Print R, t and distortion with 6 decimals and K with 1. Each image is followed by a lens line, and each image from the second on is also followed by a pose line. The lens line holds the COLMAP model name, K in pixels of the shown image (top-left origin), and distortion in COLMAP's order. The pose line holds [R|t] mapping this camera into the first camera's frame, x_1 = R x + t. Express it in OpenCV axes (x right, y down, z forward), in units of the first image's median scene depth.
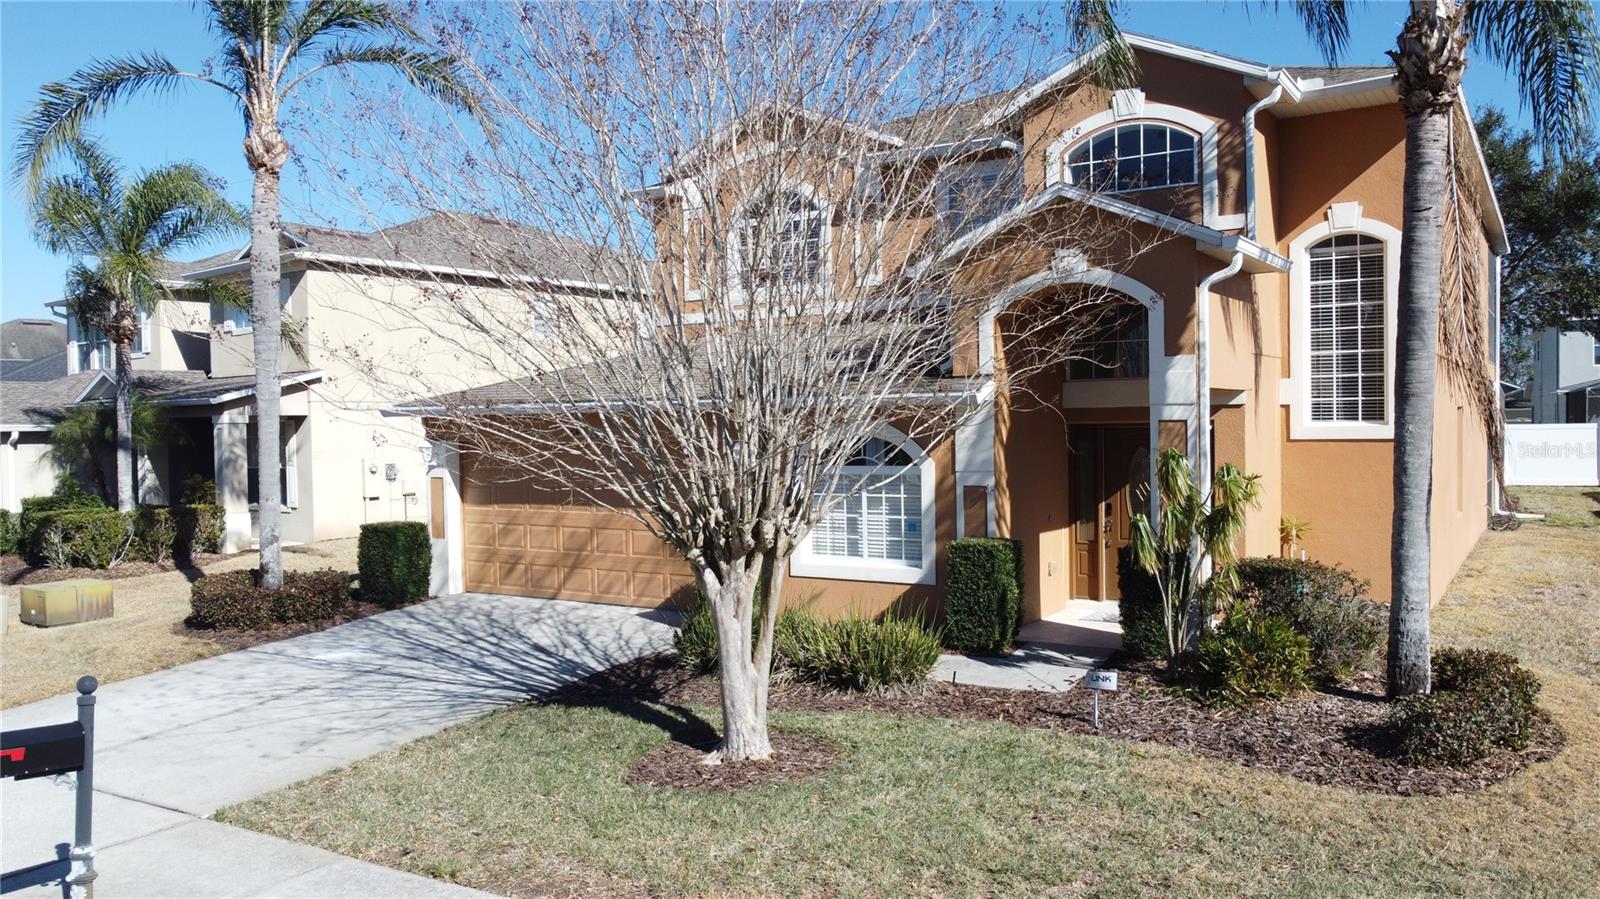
lens RADIAL K [[1207.2, 0, 800.0], [0, 1207.2, 449.5], [0, 0, 1]] dist [0.006885, -0.000354]
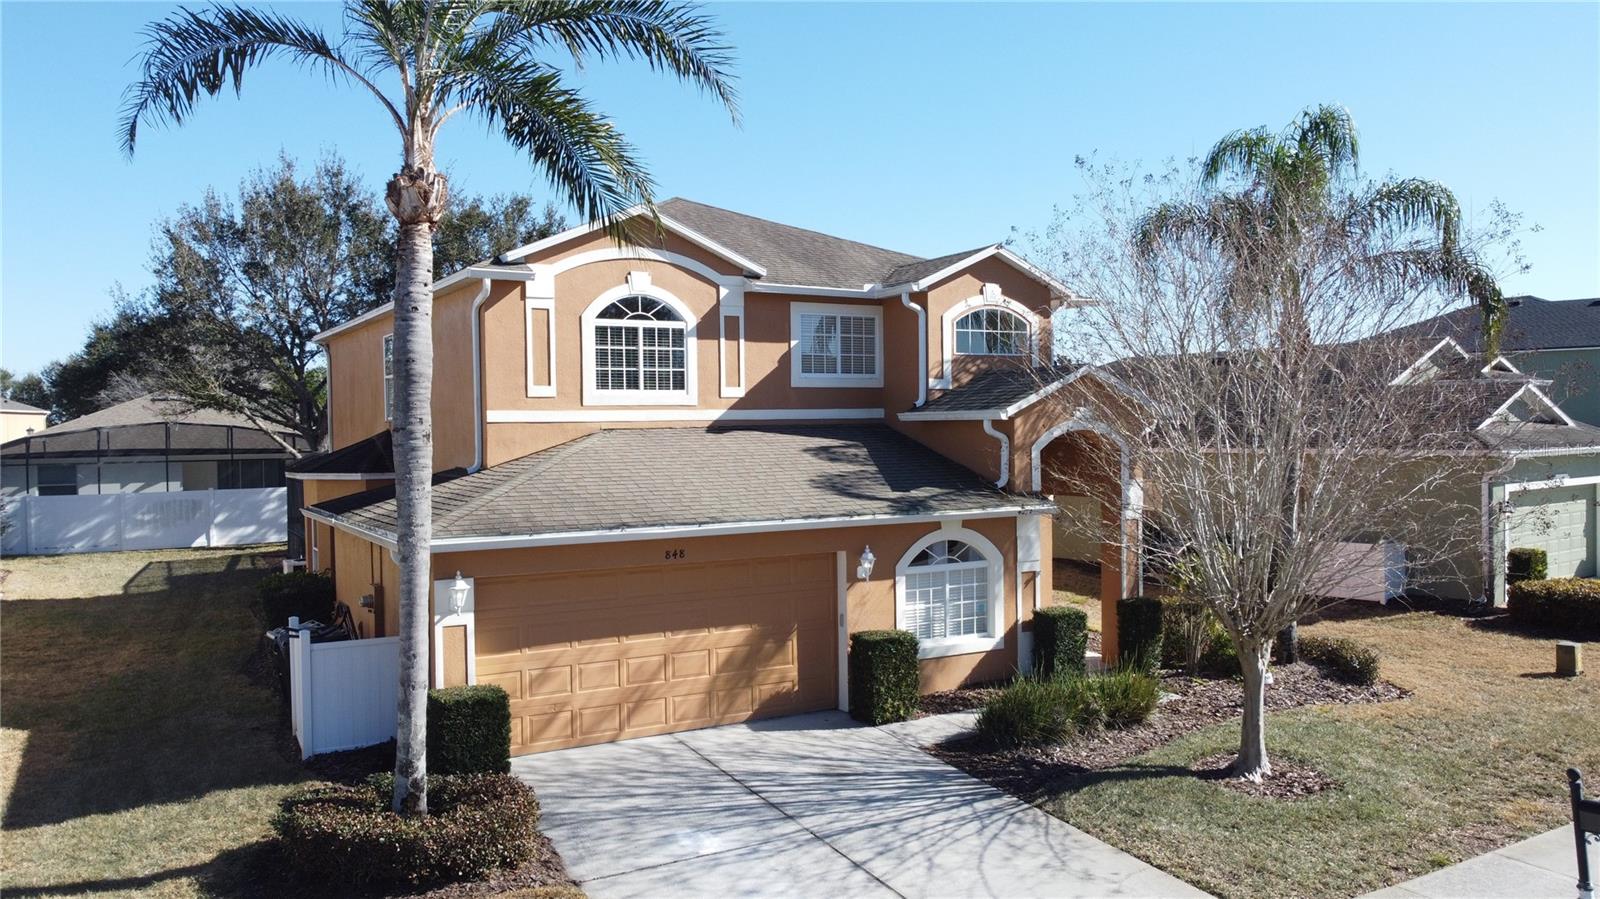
lens RADIAL K [[1209.3, 0, 795.4], [0, 1209.3, 444.5], [0, 0, 1]] dist [0.007340, -0.010473]
pose [[0.470033, -0.007044, 0.882621, -1.051963], [0.026110, 0.999641, -0.005927, -0.099659], [-0.882263, 0.025831, 0.470048, 0.510507]]
